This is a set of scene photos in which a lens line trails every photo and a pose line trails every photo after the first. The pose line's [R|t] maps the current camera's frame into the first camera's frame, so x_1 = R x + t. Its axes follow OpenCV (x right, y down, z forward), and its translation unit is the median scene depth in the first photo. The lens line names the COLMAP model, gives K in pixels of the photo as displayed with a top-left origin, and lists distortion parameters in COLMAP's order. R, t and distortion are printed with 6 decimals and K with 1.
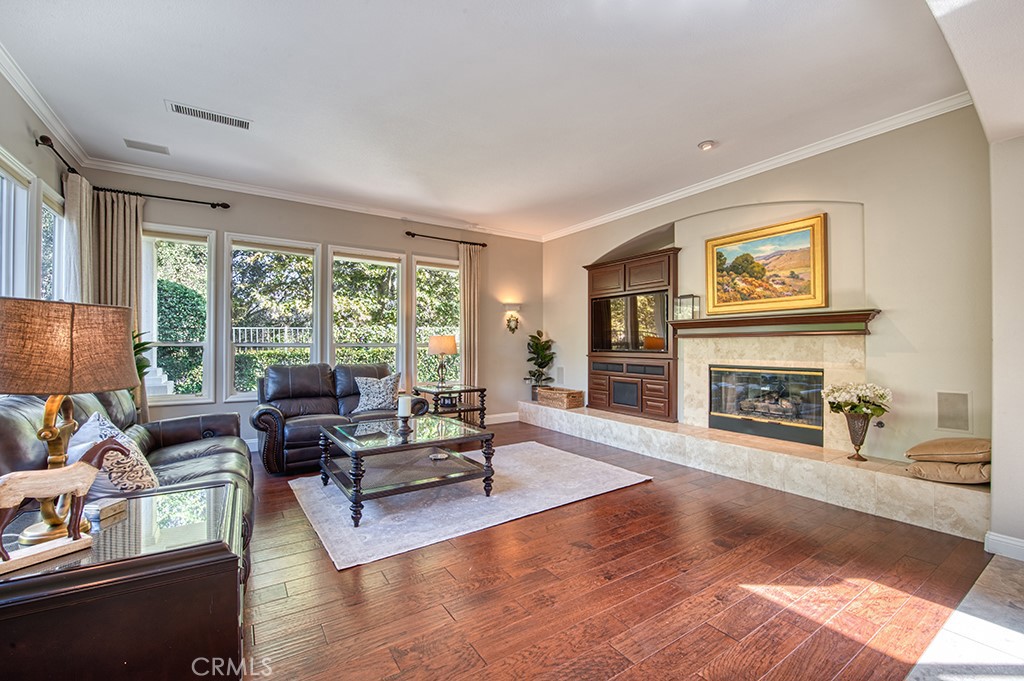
lens RADIAL K [[421.2, 0, 512.5], [0, 421.2, 341.2], [0, 0, 1]] dist [0.003038, -0.000035]
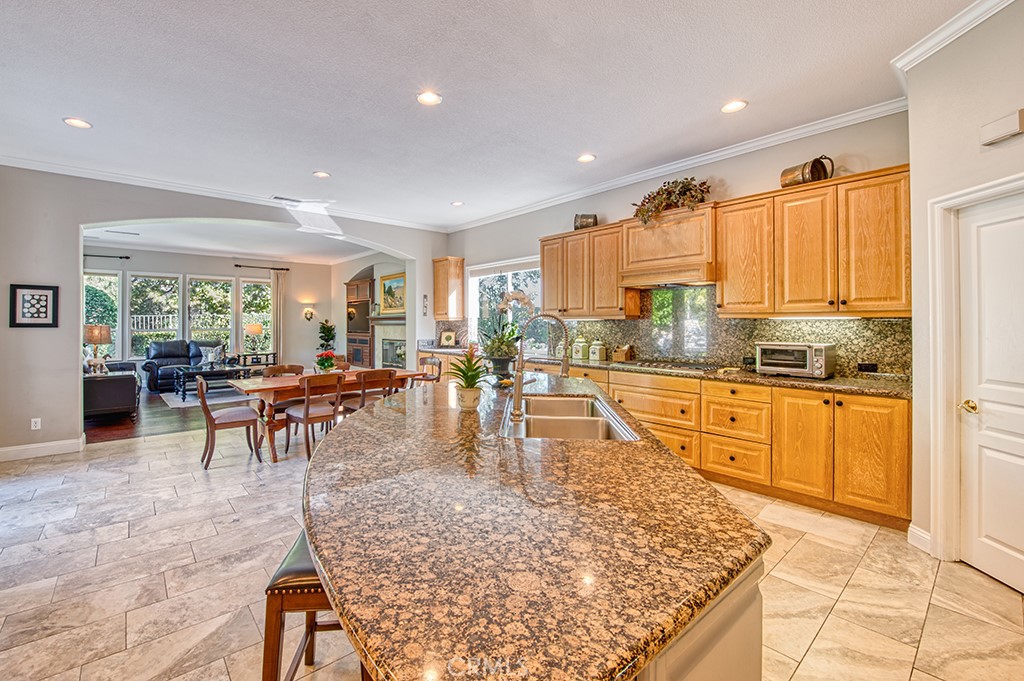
lens RADIAL K [[421.2, 0, 453.8], [0, 421.2, 319.4], [0, 0, 1]] dist [0.003038, -0.000035]
pose [[0.997240, -0.004476, 0.074109, 0.625739], [0.004402, 0.999990, 0.001159, -0.035341], [-0.074114, -0.000829, 0.997249, -0.976076]]
